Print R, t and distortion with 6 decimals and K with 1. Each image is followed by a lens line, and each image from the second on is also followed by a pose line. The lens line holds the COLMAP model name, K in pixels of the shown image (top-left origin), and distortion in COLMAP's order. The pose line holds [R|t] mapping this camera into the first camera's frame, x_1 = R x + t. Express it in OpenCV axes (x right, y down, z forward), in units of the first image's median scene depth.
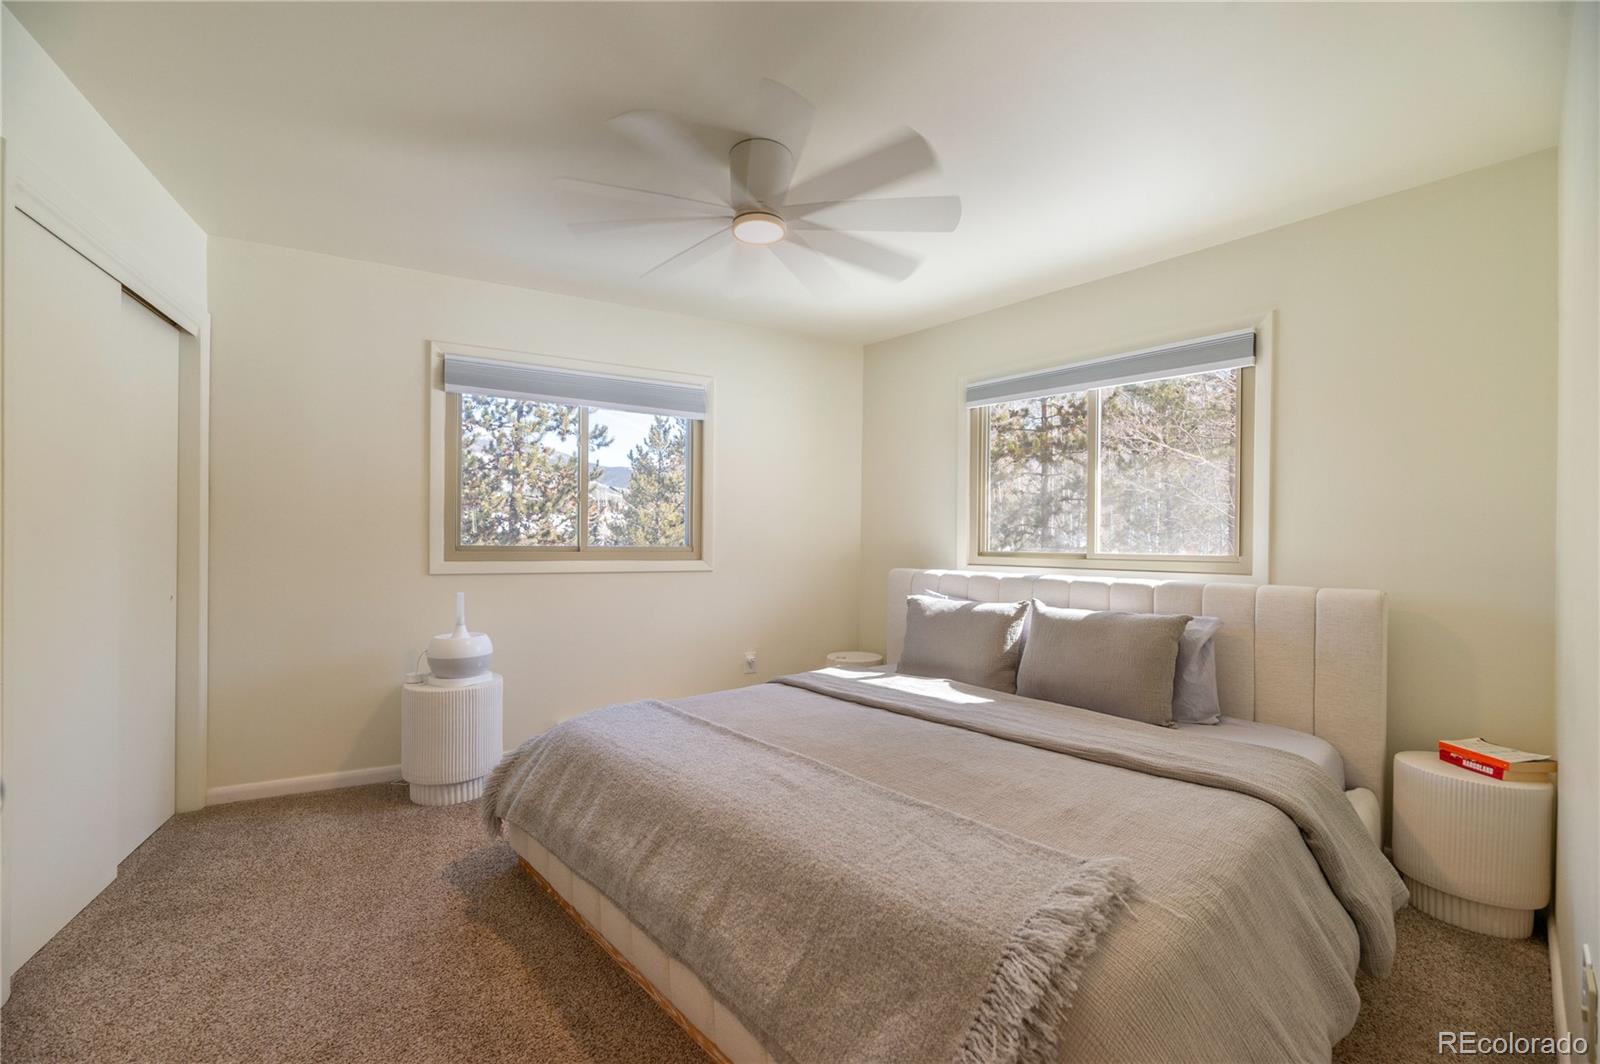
lens RADIAL K [[640.4, 0, 782.0], [0, 640.4, 545.5], [0, 0, 1]] dist [-0.003259, -0.000027]
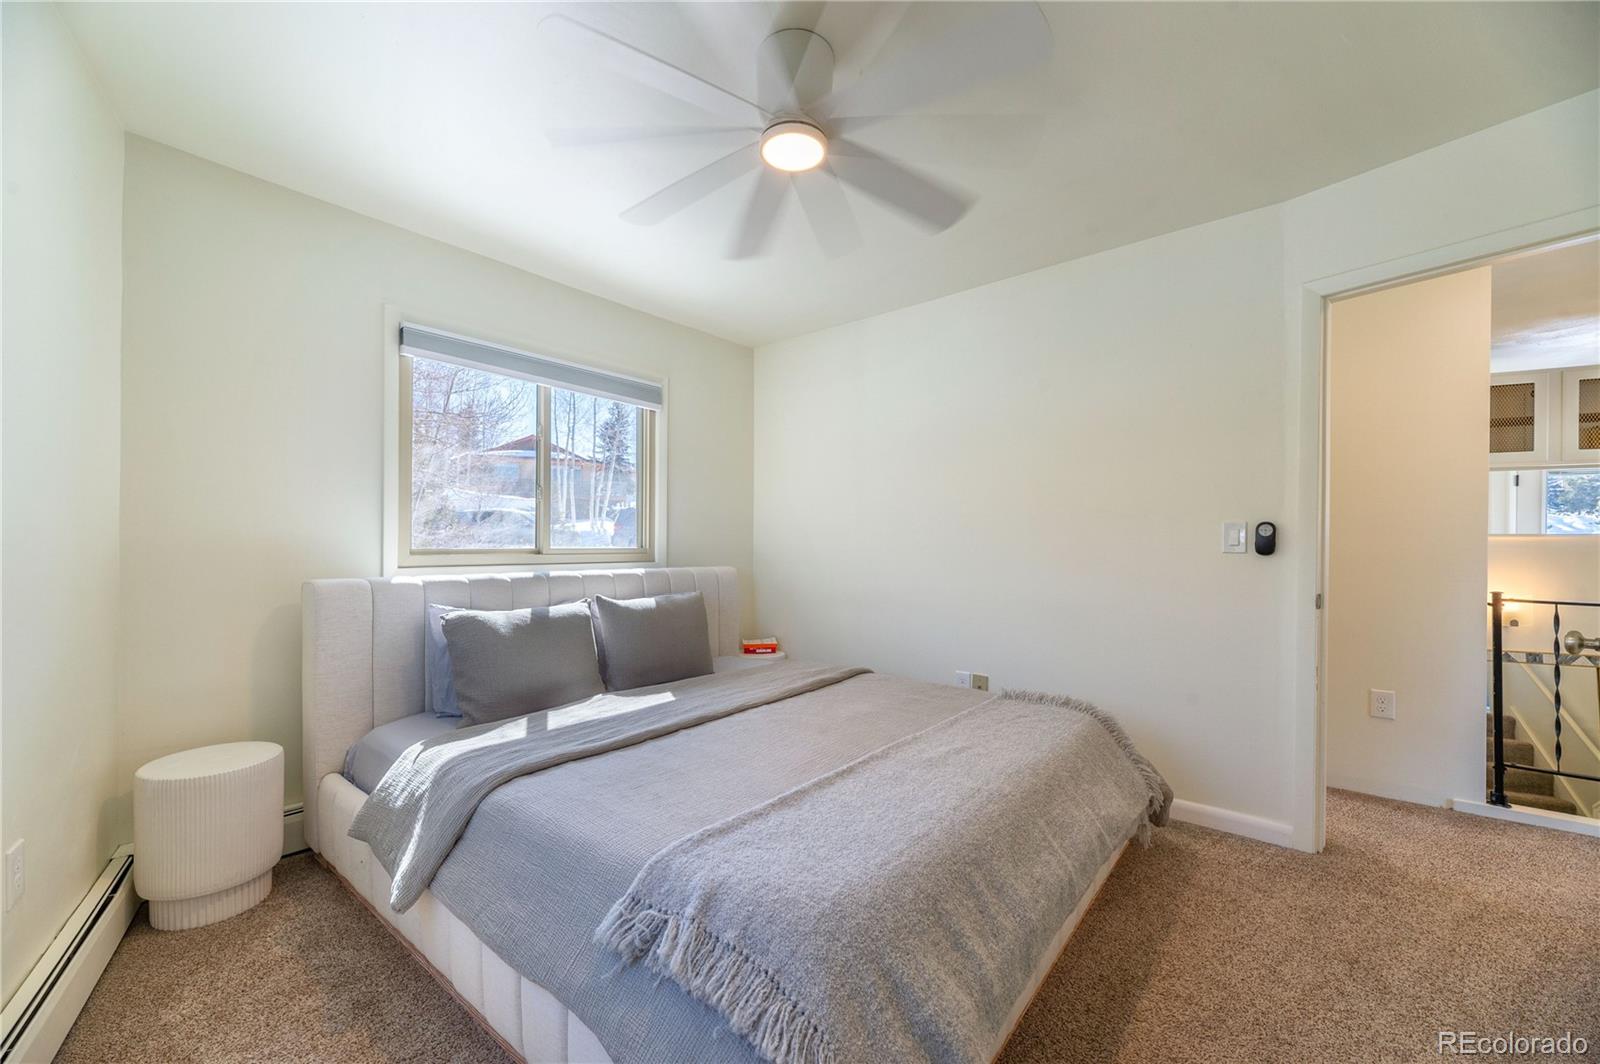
lens RADIAL K [[640.4, 0, 782.0], [0, 640.4, 545.5], [0, 0, 1]] dist [-0.003259, -0.000027]
pose [[-0.136856, -0.014369, 0.990487, -0.780654], [-0.000681, 0.999896, 0.014411, -0.010199], [-0.990591, 0.001298, -0.136852, 1.057330]]
